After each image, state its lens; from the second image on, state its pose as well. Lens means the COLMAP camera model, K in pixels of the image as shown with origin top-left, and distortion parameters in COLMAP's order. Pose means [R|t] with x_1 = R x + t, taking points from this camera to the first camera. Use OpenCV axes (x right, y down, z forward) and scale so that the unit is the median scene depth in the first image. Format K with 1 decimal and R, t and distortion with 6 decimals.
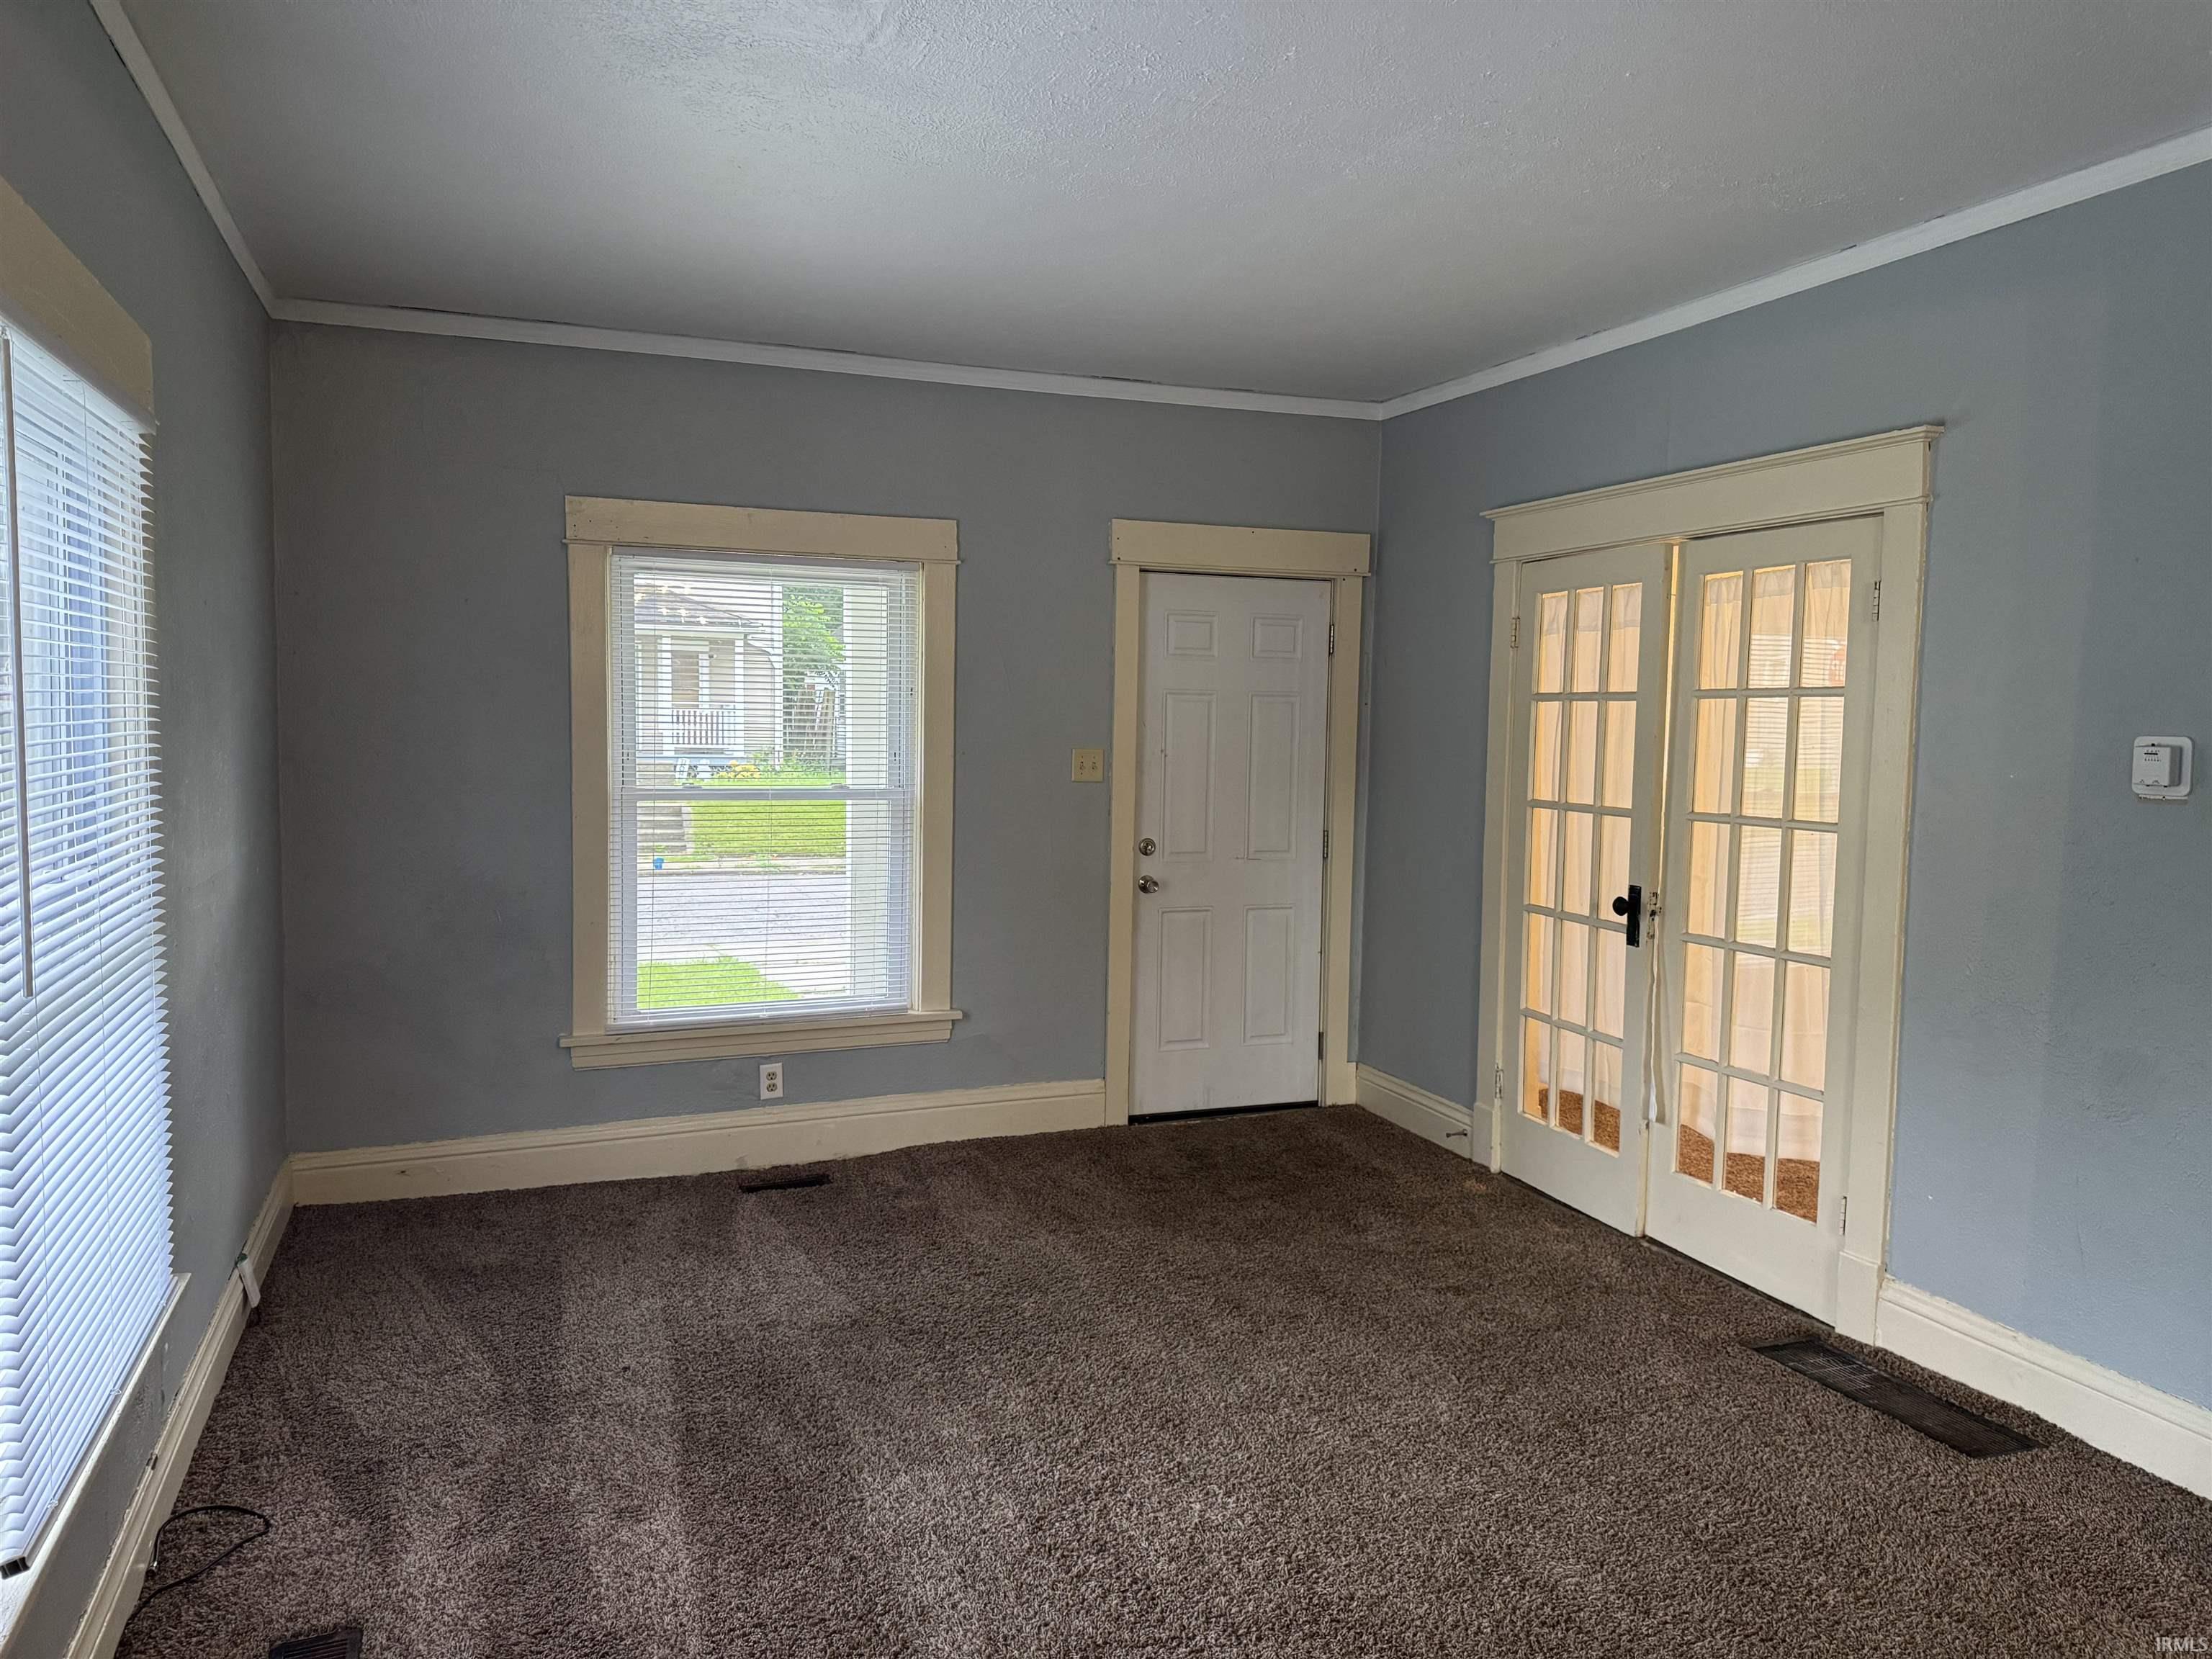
lens RADIAL K [[1542.7, 0, 1103.4], [0, 1542.7, 838.2], [0, 0, 1]] dist [0.123914, -0.152520]
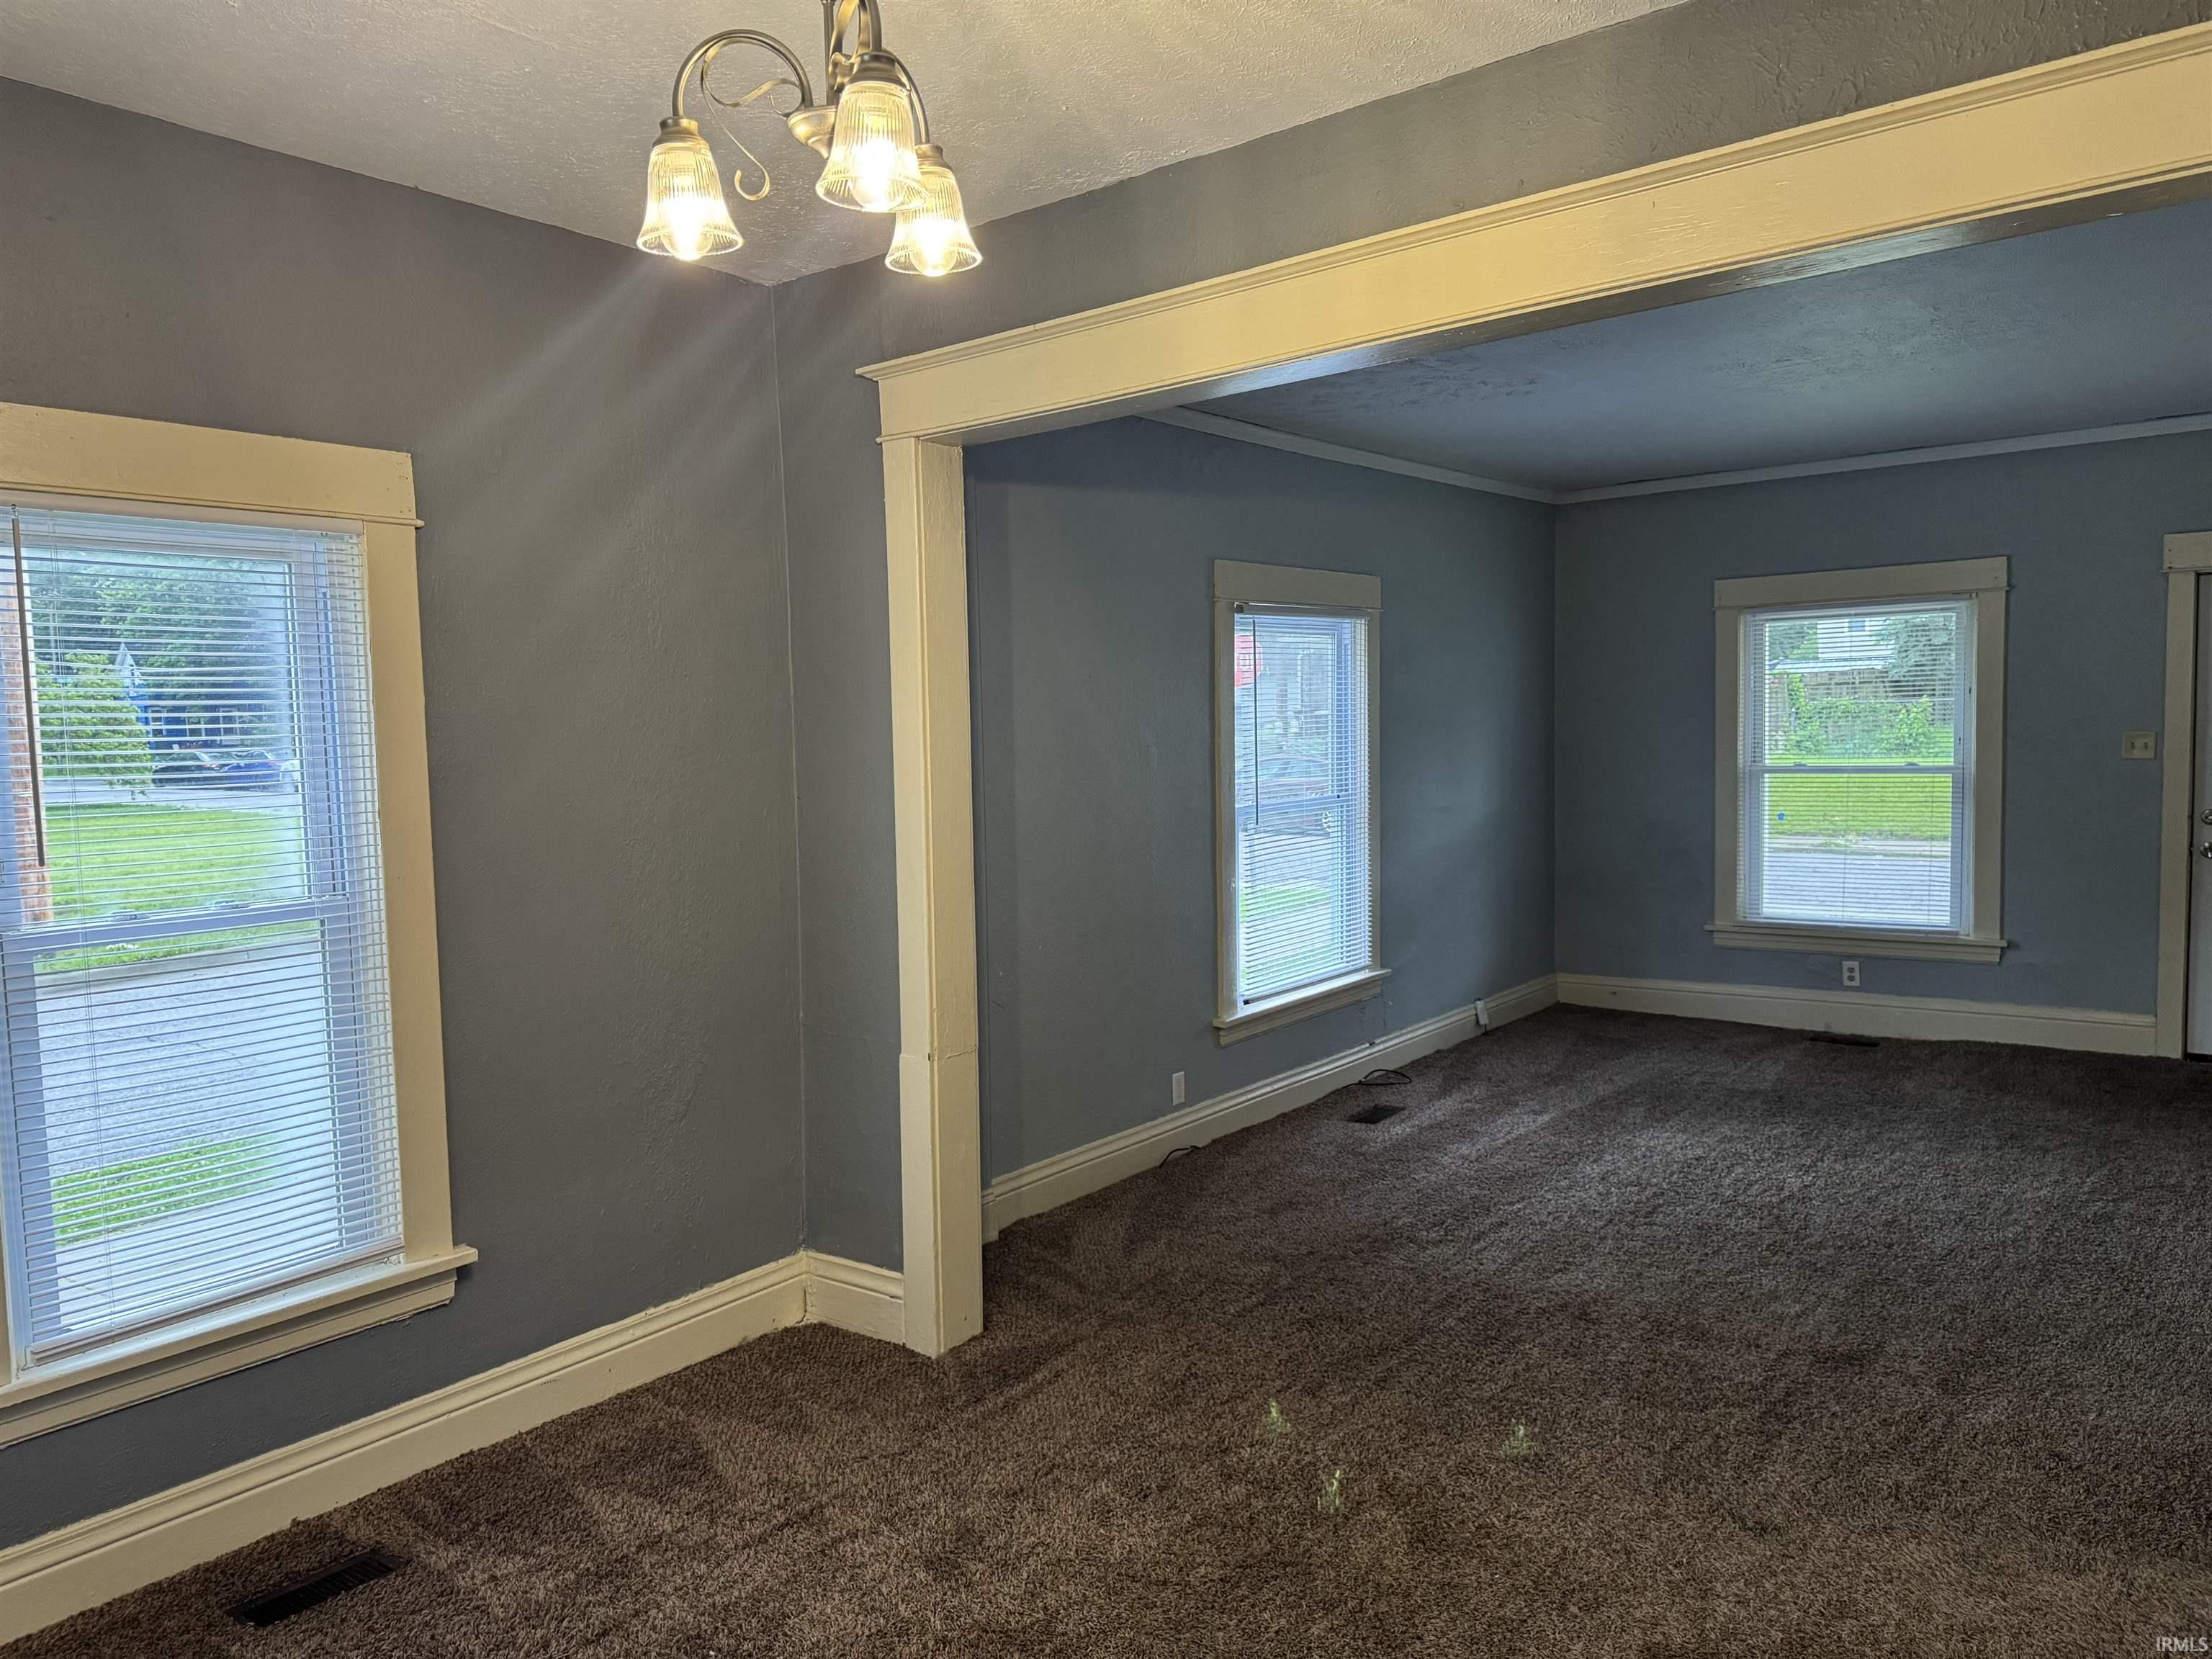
lens RADIAL K [[1555.5, 0, 1099.5], [0, 1555.5, 816.0], [0, 0, 1]] dist [0.048071, -0.060203]
pose [[0.504117, 0.023059, -0.863327, 0.734740], [-0.033384, 0.999417, 0.007200, 0.028908], [0.862990, 0.025192, 0.504593, -0.338300]]
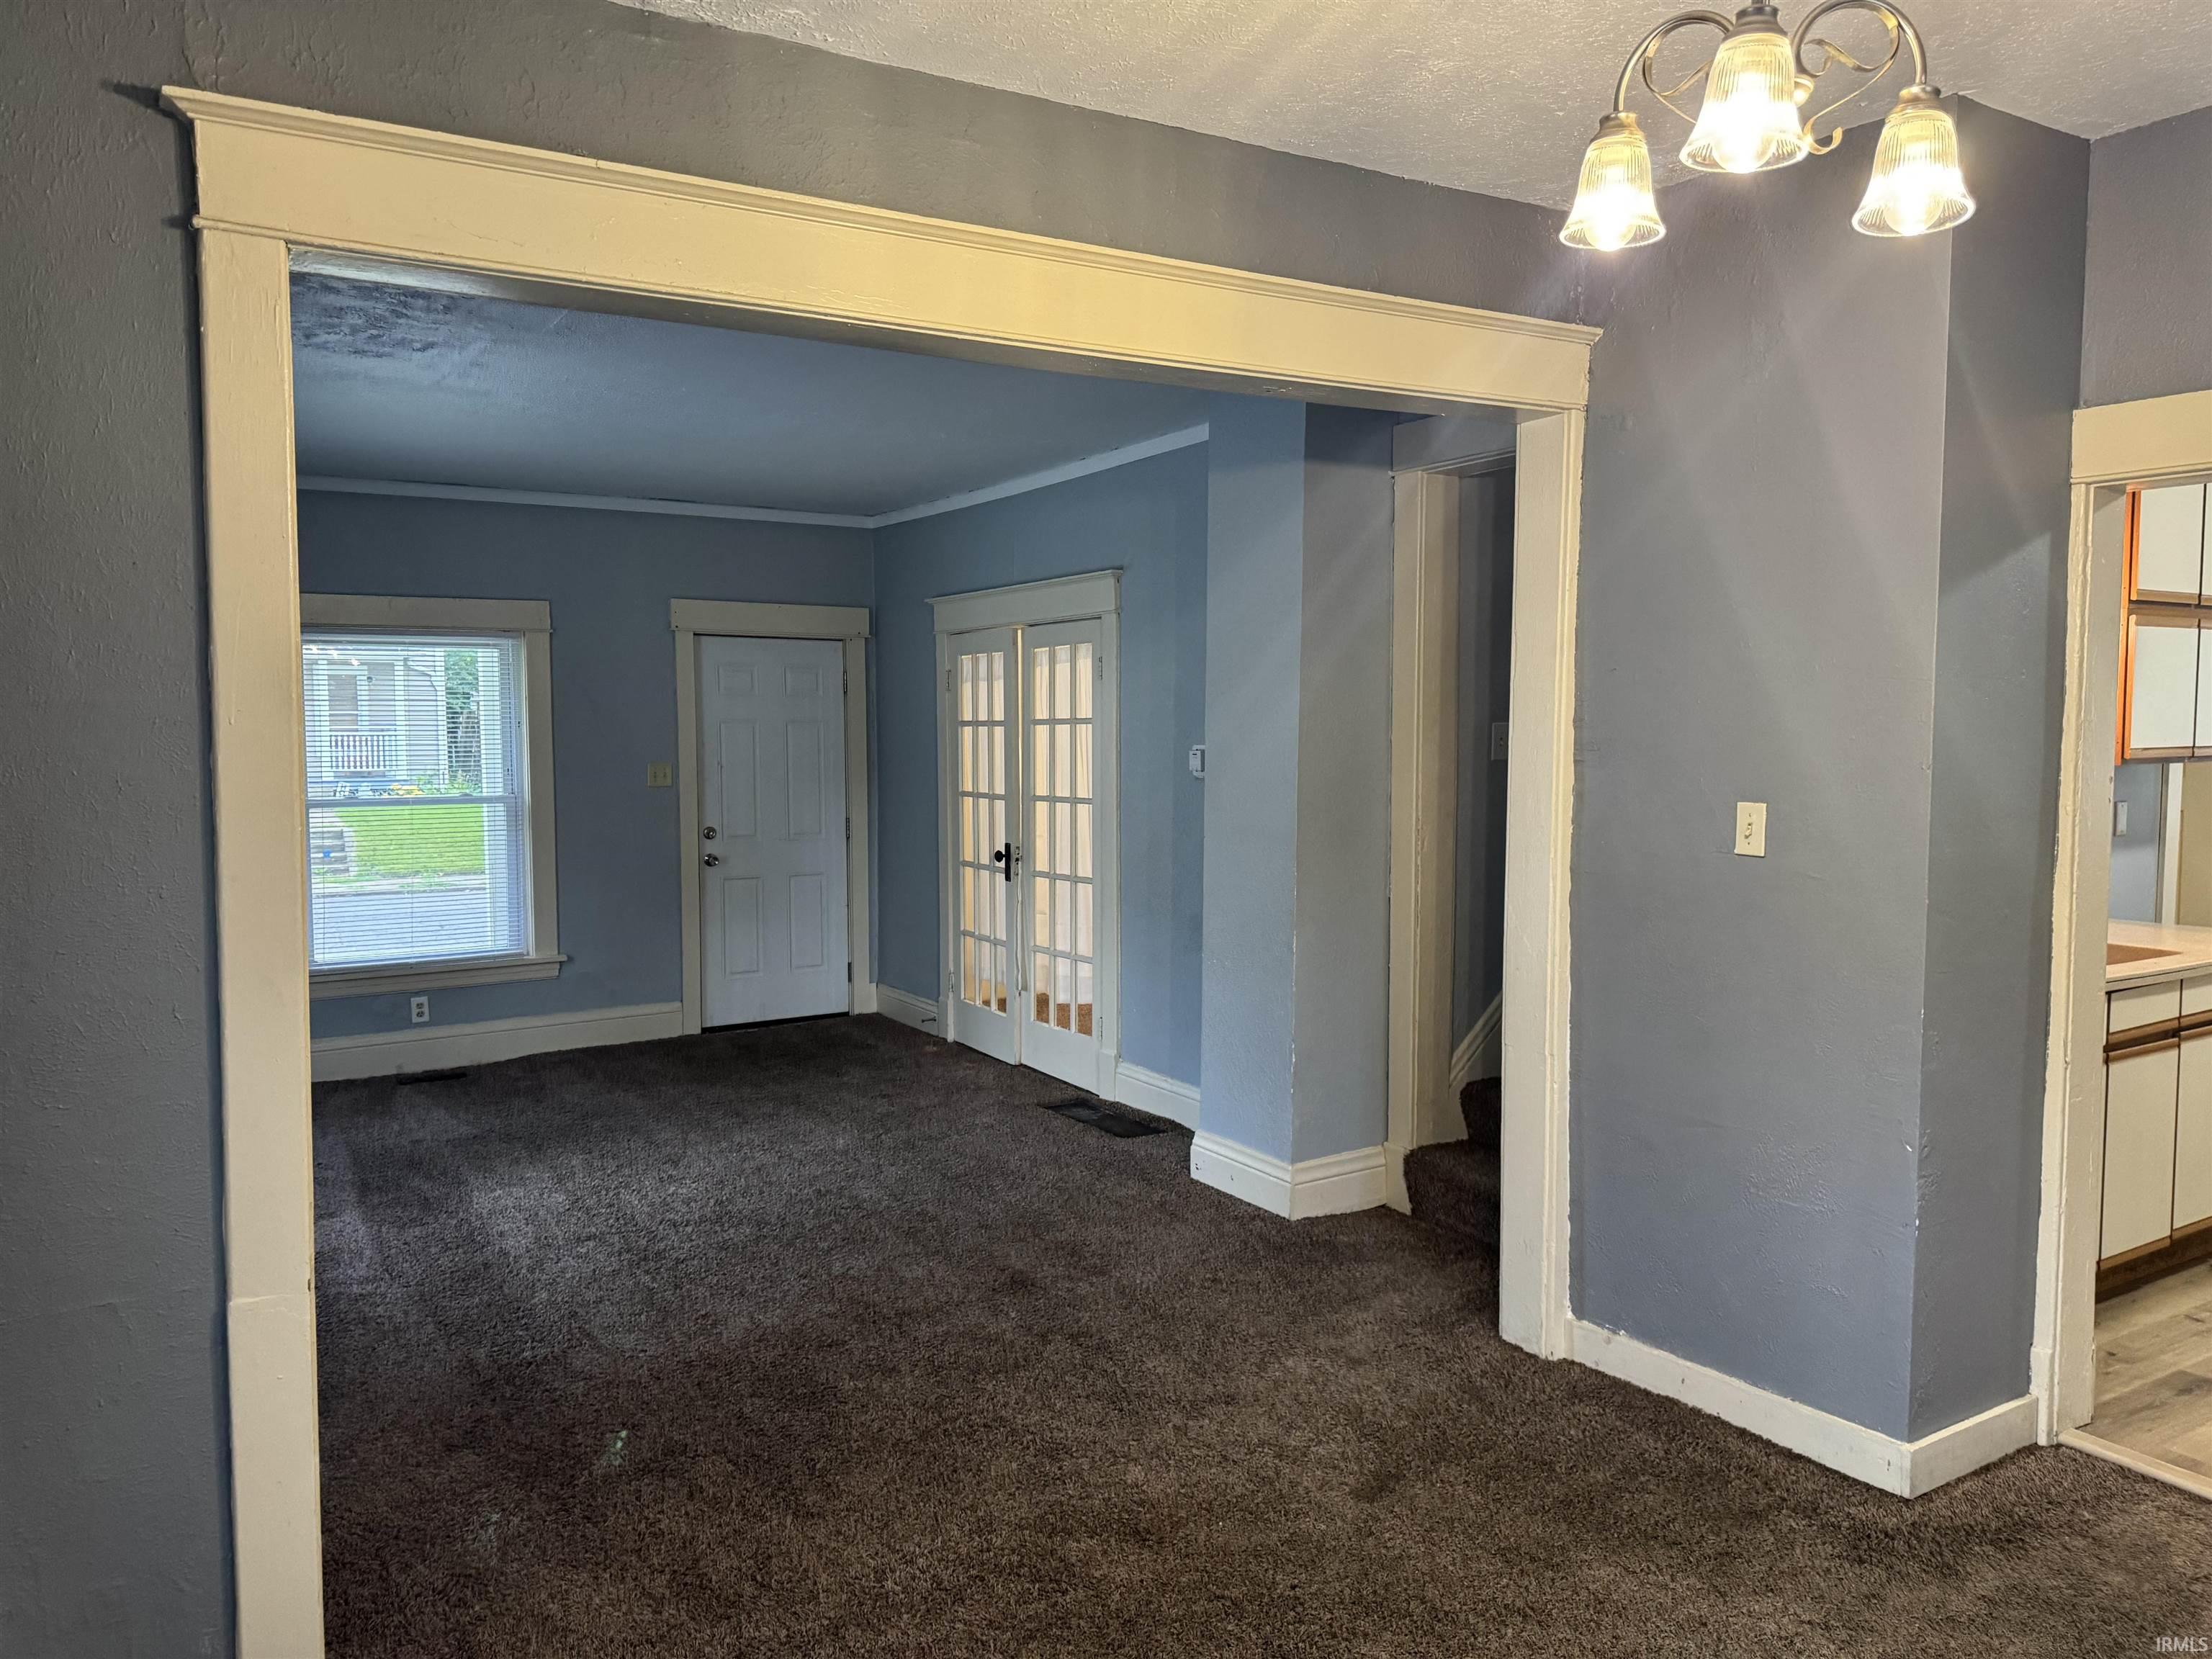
lens RADIAL K [[1542.7, 0, 1103.4], [0, 1542.7, 838.2], [0, 0, 1]] dist [0.123914, -0.152520]
pose [[0.982402, -0.032833, 0.183872, 0.144083], [0.034231, 0.999404, -0.004432, 0.034582], [-0.183617, 0.010648, 0.982940, -0.532614]]
